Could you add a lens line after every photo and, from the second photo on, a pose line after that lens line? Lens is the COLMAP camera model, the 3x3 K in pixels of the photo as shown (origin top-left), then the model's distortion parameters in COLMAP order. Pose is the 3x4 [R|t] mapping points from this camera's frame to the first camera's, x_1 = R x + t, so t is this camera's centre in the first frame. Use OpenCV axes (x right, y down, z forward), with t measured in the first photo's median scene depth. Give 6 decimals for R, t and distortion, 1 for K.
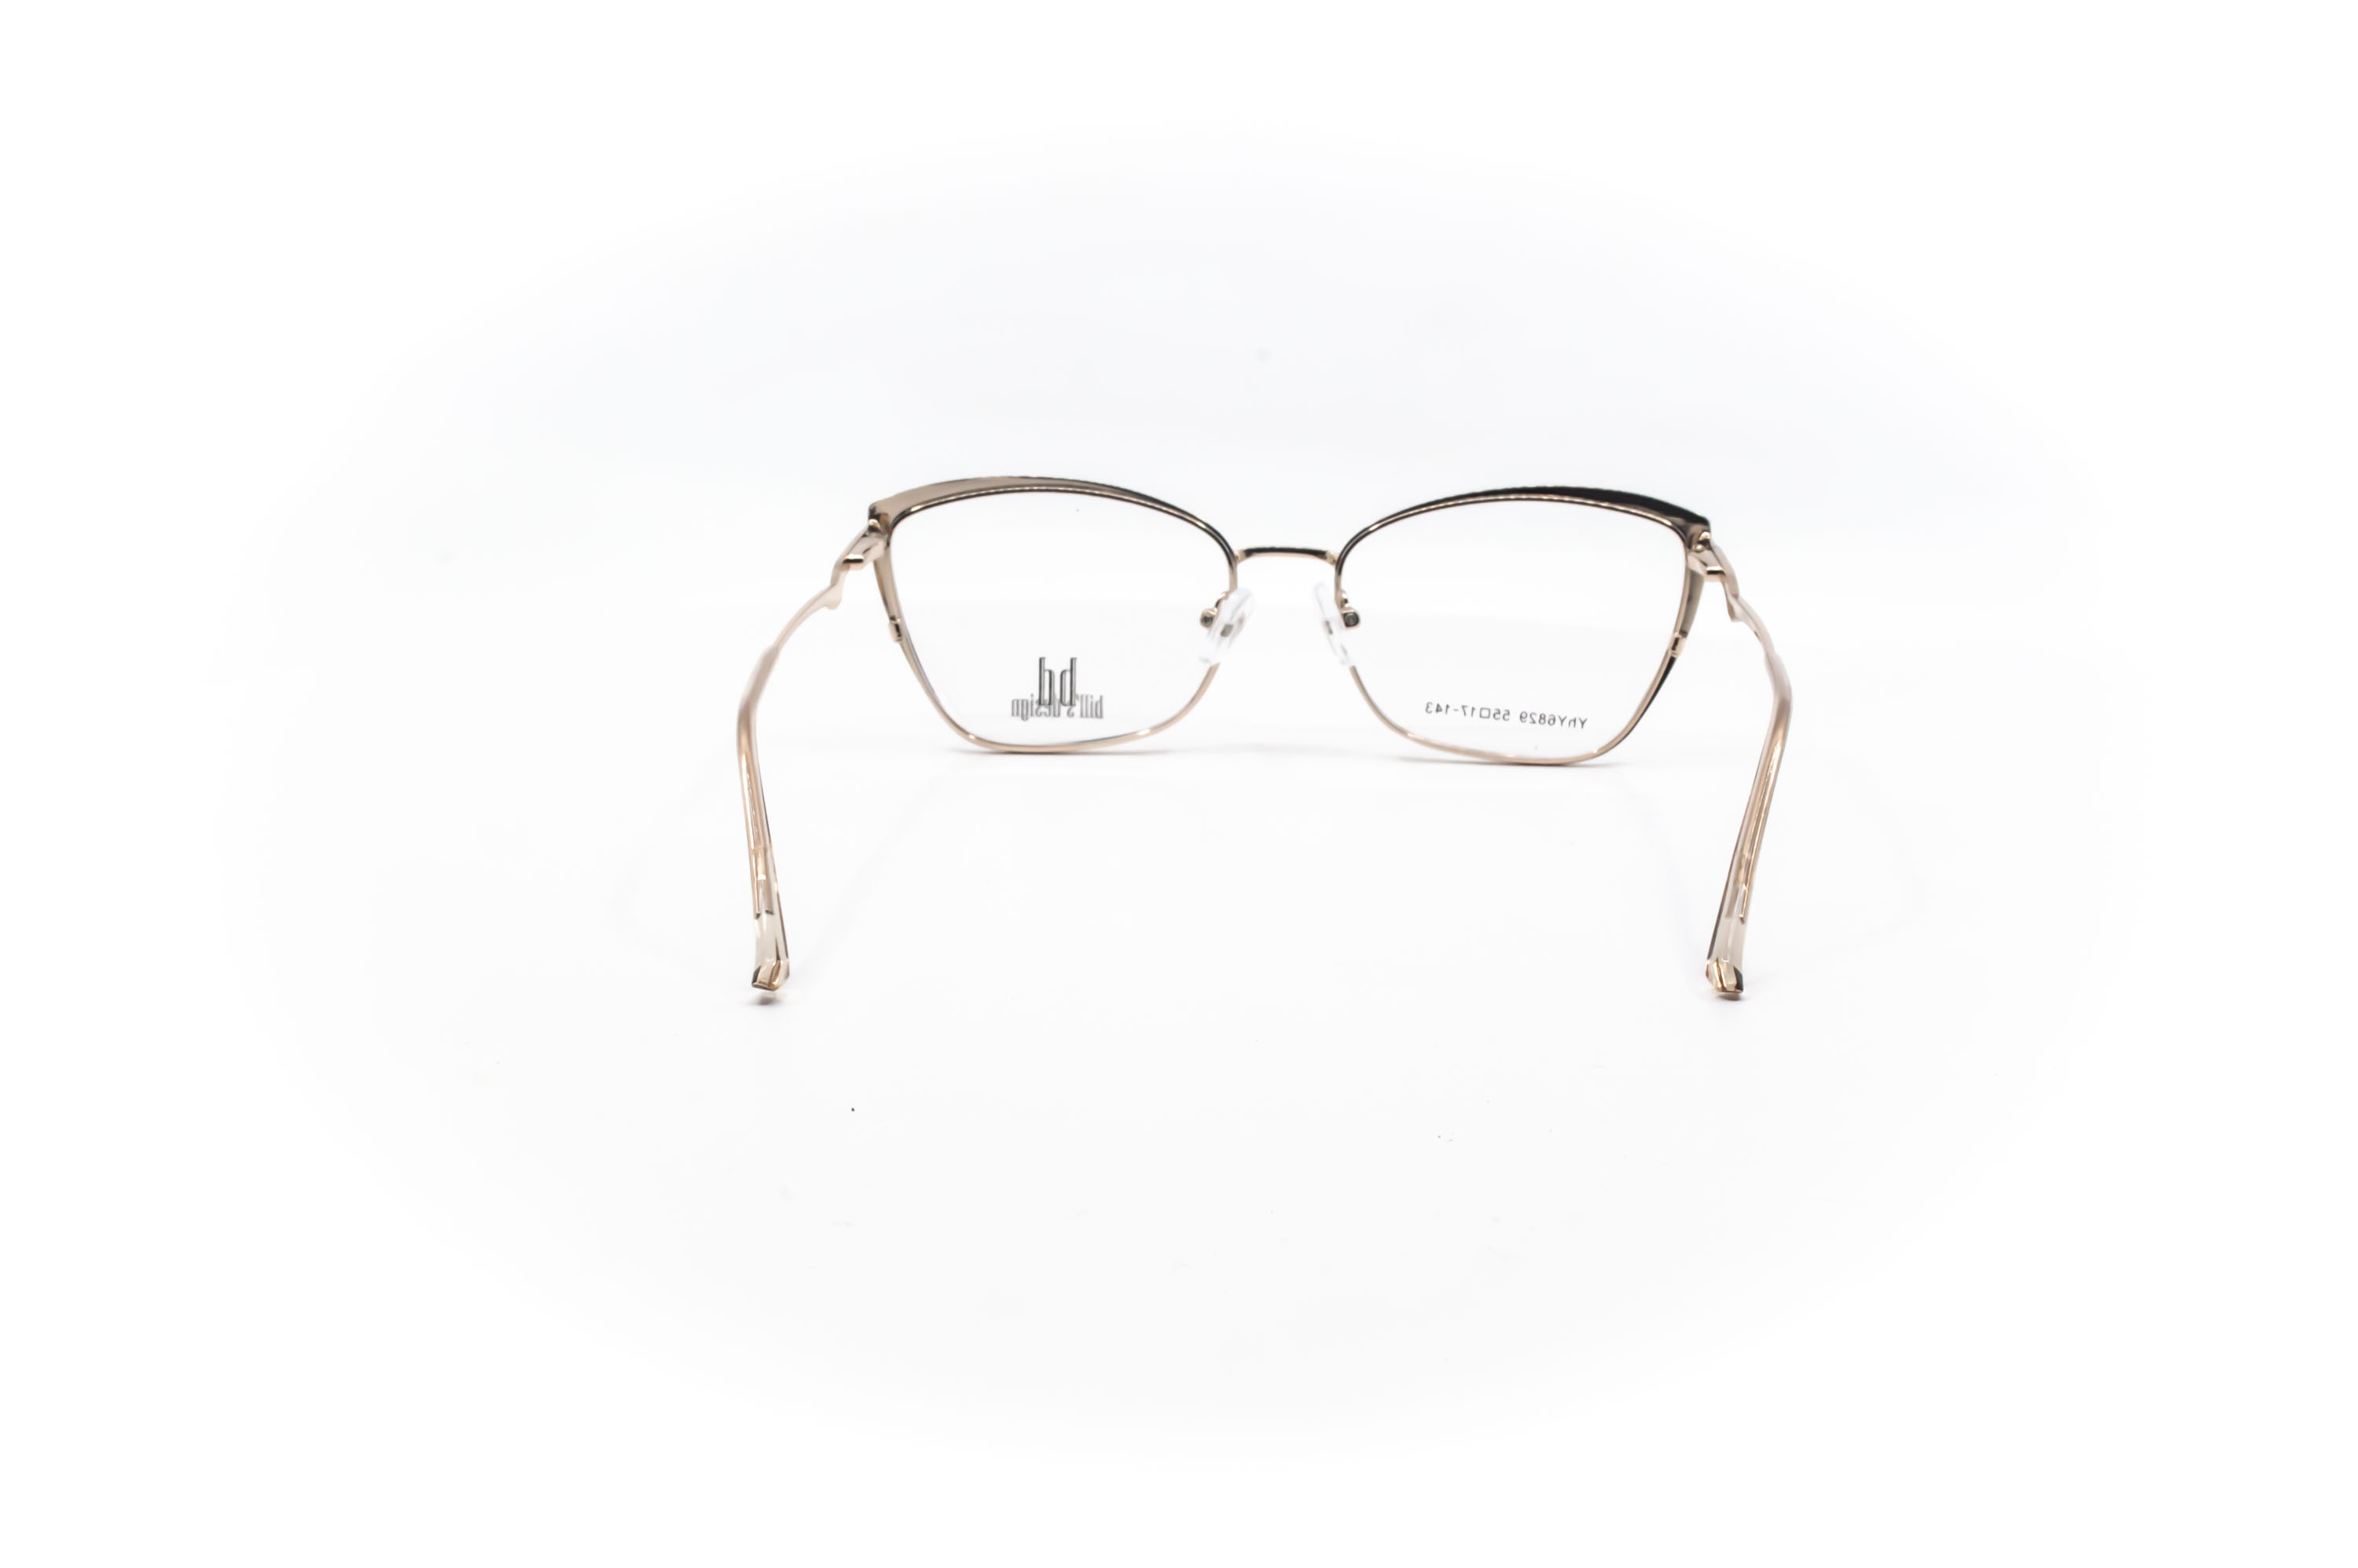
lens RADIAL K [[3168.1, 0, 1179.0], [0, 3168.1, 784.0], [0, 0, 1]] dist [-0.020645, 0.009384]
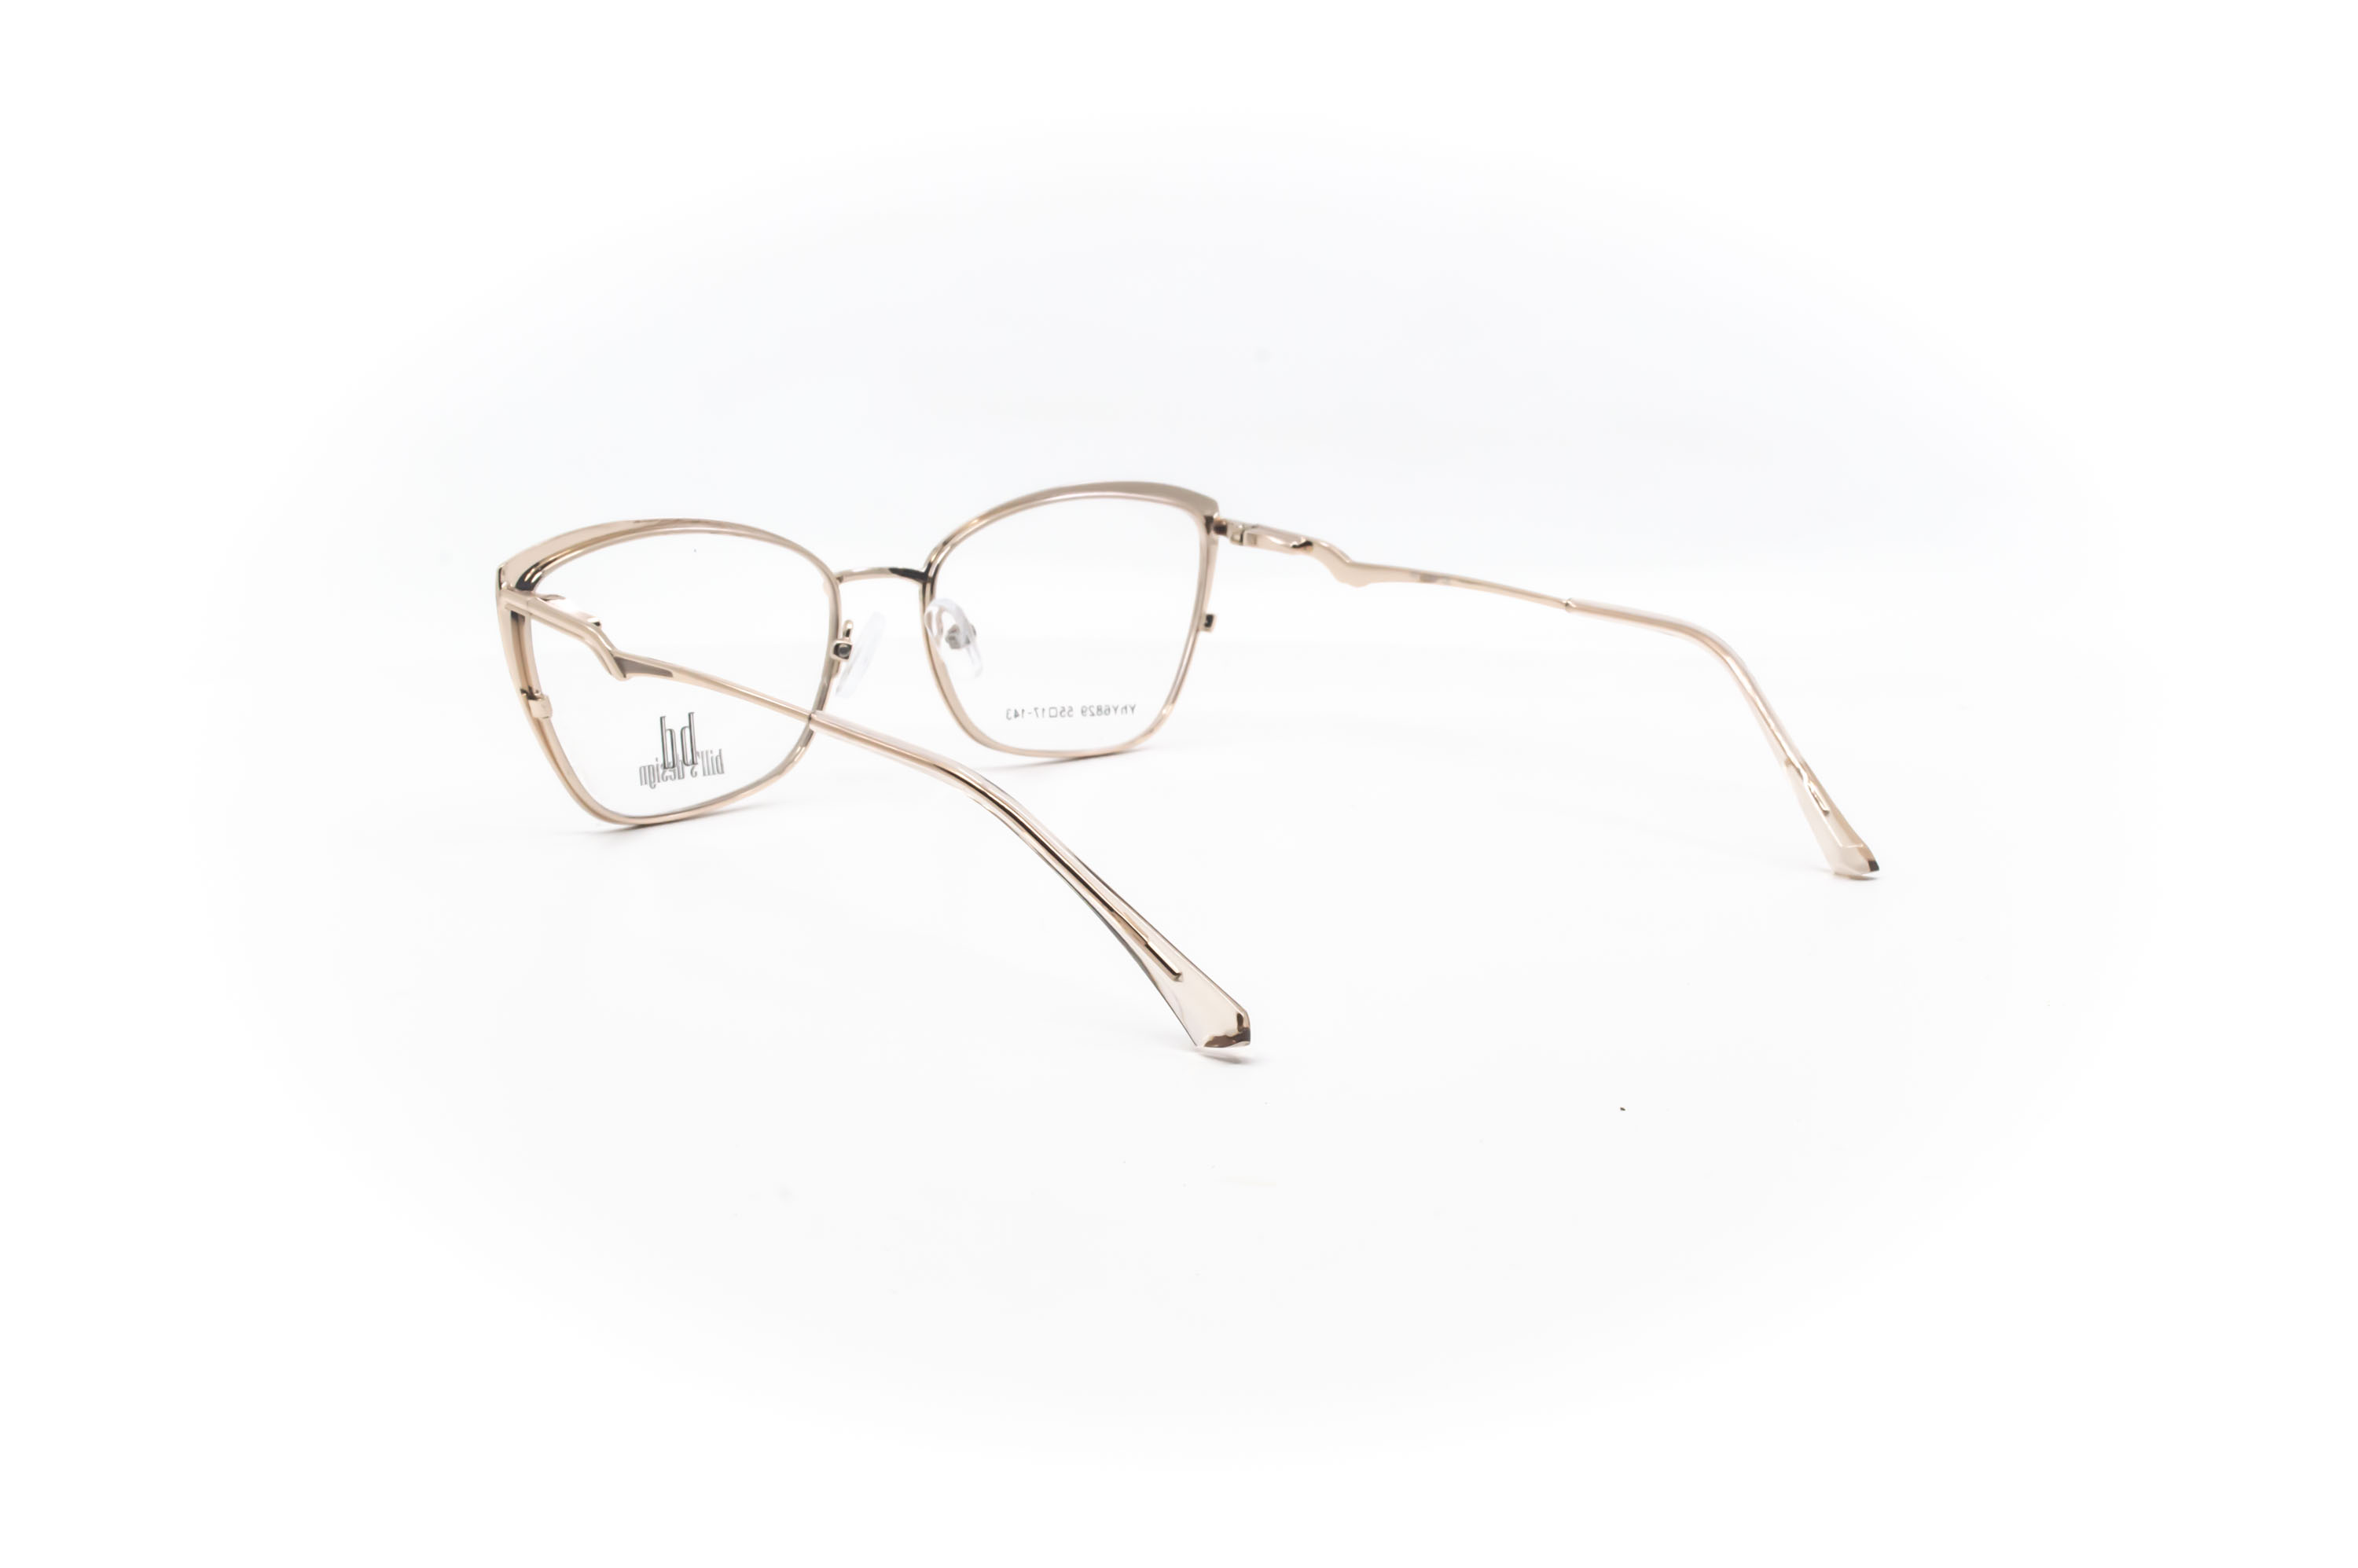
lens RADIAL K [[3168.1, 0, 1179.0], [0, 3168.1, 784.0], [0, 0, 1]] dist [-0.020645, 0.009384]
pose [[0.710953, -0.144375, 0.688260, -0.571646], [0.151407, 0.987171, 0.050678, -0.044876], [-0.686747, 0.068178, 0.723692, 0.244393]]
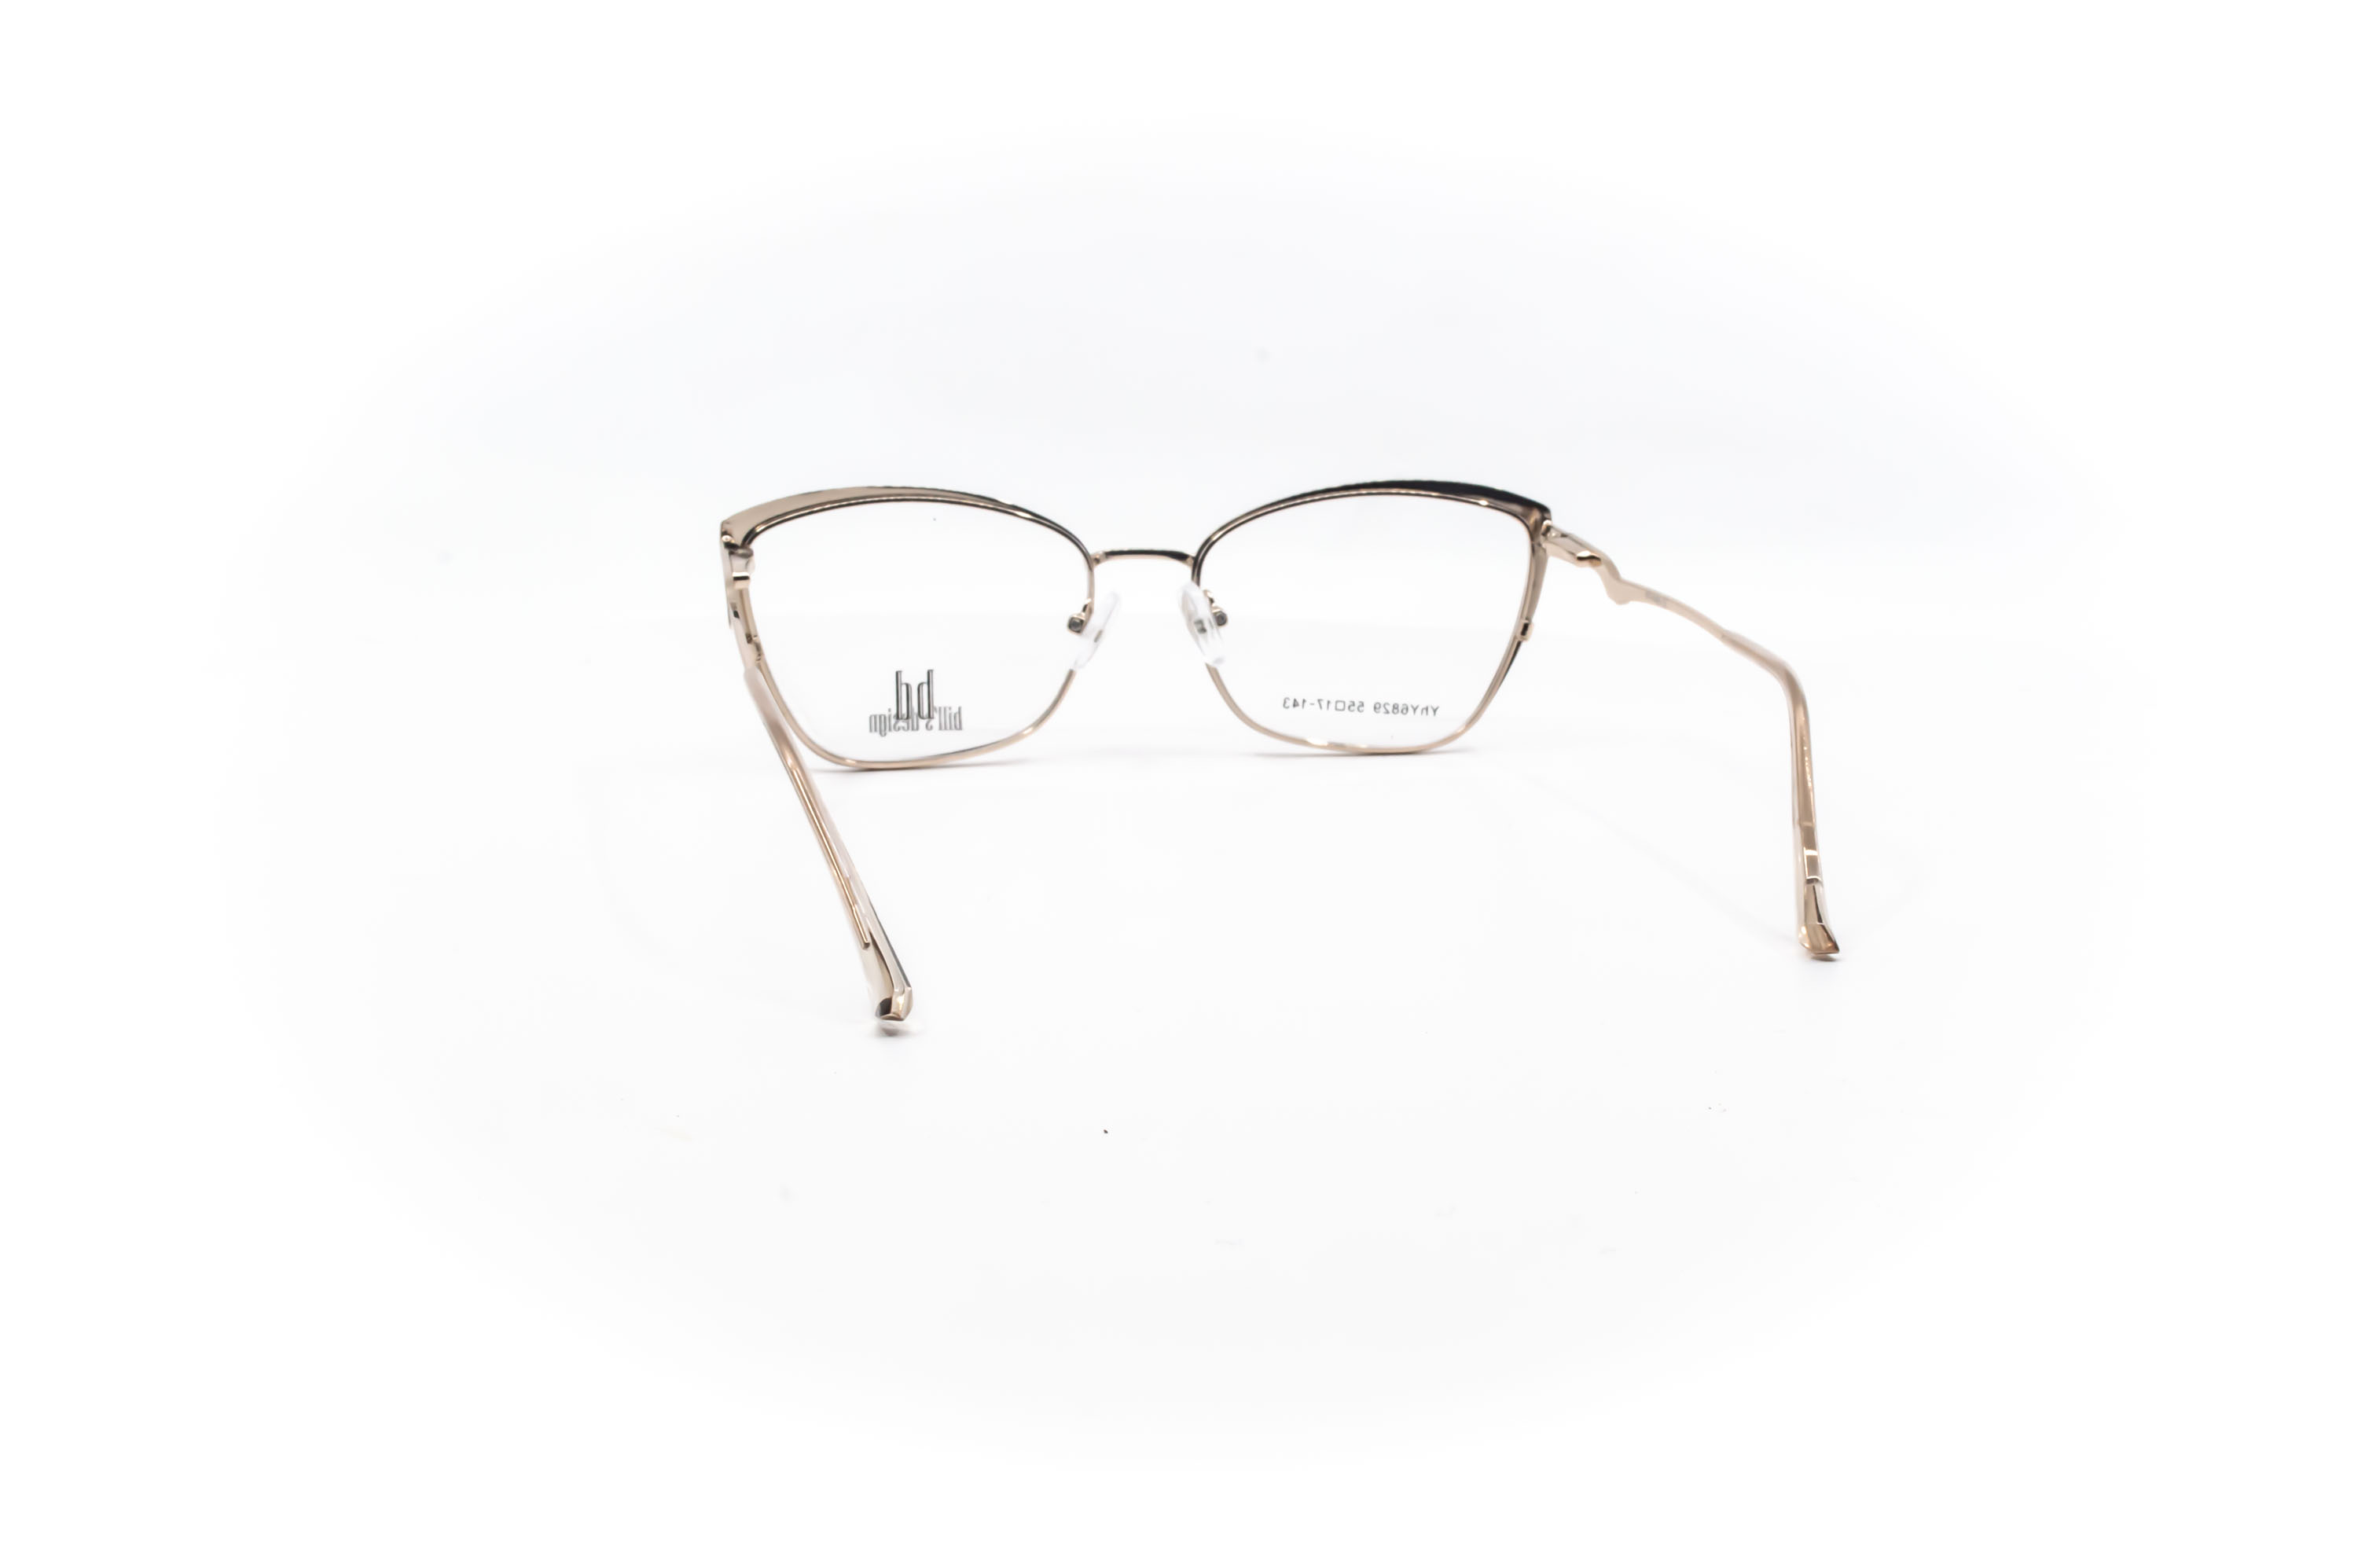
lens RADIAL K [[3168.1, 0, 1179.0], [0, 3168.1, 784.0], [0, 0, 1]] dist [-0.020645, 0.009384]
pose [[0.965593, -0.054086, 0.254370, -0.212456], [0.055198, 0.998472, 0.002771, -0.002994], [-0.254131, 0.011365, 0.967103, 0.032448]]
